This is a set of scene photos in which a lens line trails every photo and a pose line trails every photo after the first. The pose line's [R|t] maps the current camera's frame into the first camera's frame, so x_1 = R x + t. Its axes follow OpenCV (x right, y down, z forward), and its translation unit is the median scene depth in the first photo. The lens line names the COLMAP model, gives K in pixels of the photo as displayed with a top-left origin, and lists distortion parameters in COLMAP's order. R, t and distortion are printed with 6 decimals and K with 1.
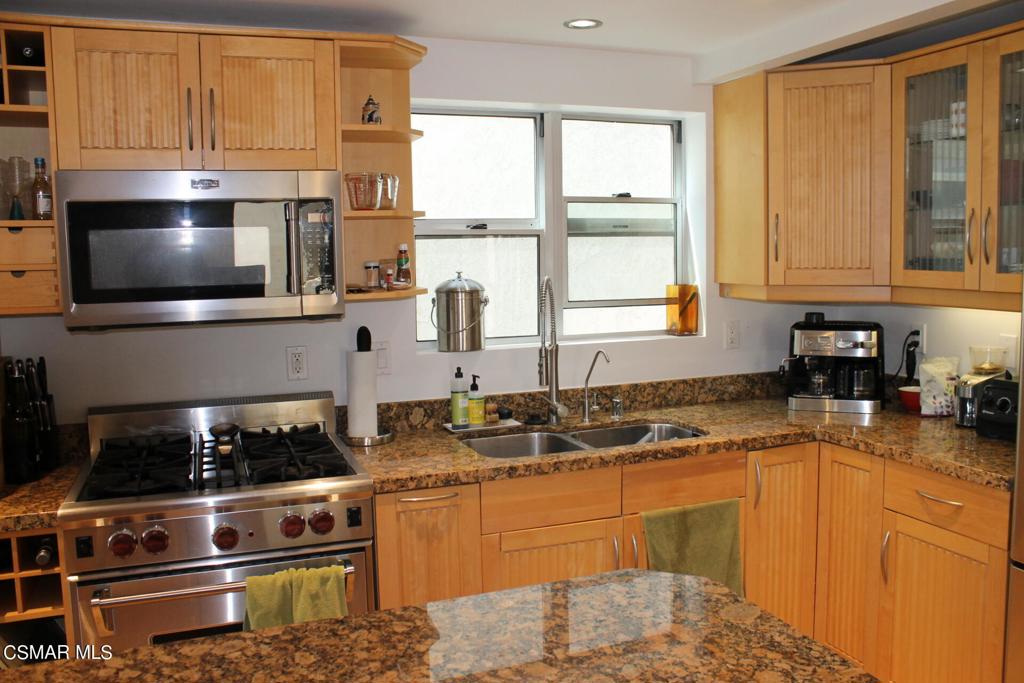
lens RADIAL K [[865.7, 0, 517.1], [0, 865.7, 335.3], [0, 0, 1]] dist [-0.164553, 0.133158]
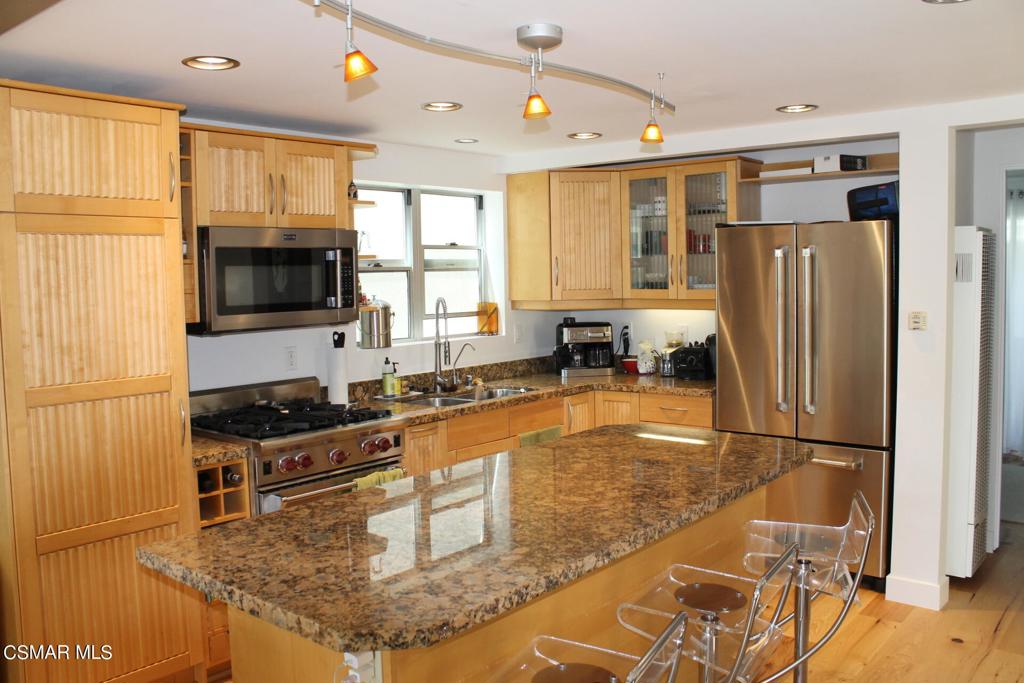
lens RADIAL K [[865.7, 0, 516.9], [0, 865.7, 339.4], [0, 0, 1]] dist [-0.164553, 0.133158]
pose [[0.876433, -0.037470, 0.480064, -0.573020], [0.053429, 0.998379, -0.019618, 0.045589], [-0.478550, 0.042843, 0.877014, -0.424279]]
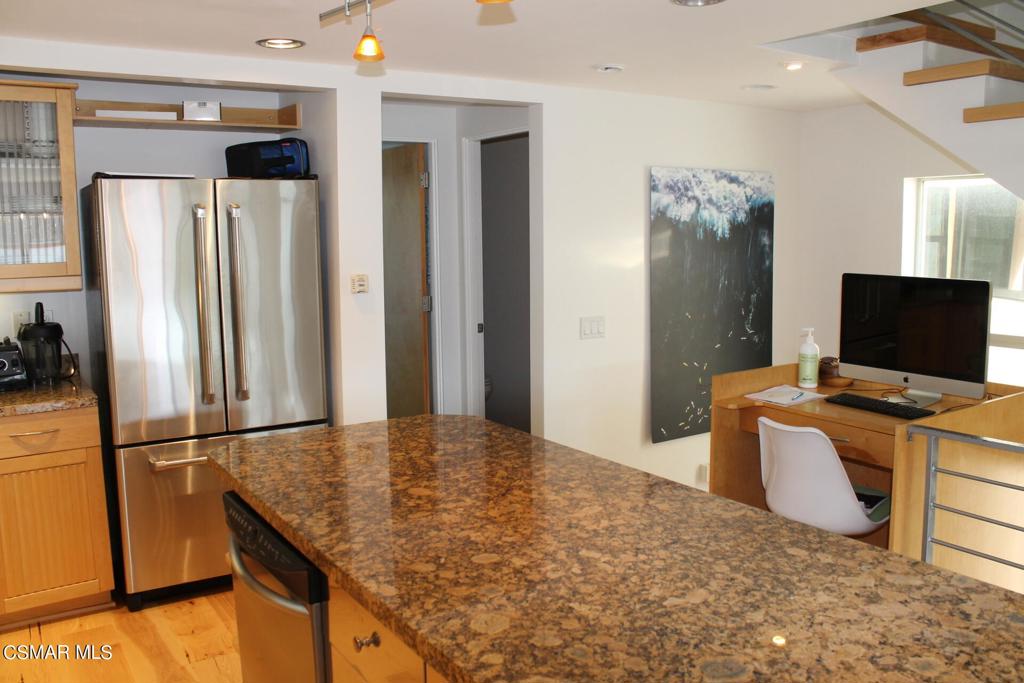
lens RADIAL K [[865.7, 0, 519.4], [0, 865.7, 346.0], [0, 0, 1]] dist [-0.164553, 0.133158]
pose [[-0.216745, -0.107966, 0.970240, -0.726579], [0.113419, 0.984350, 0.134873, -0.025484], [-0.969617, 0.139277, -0.201107, 0.385032]]
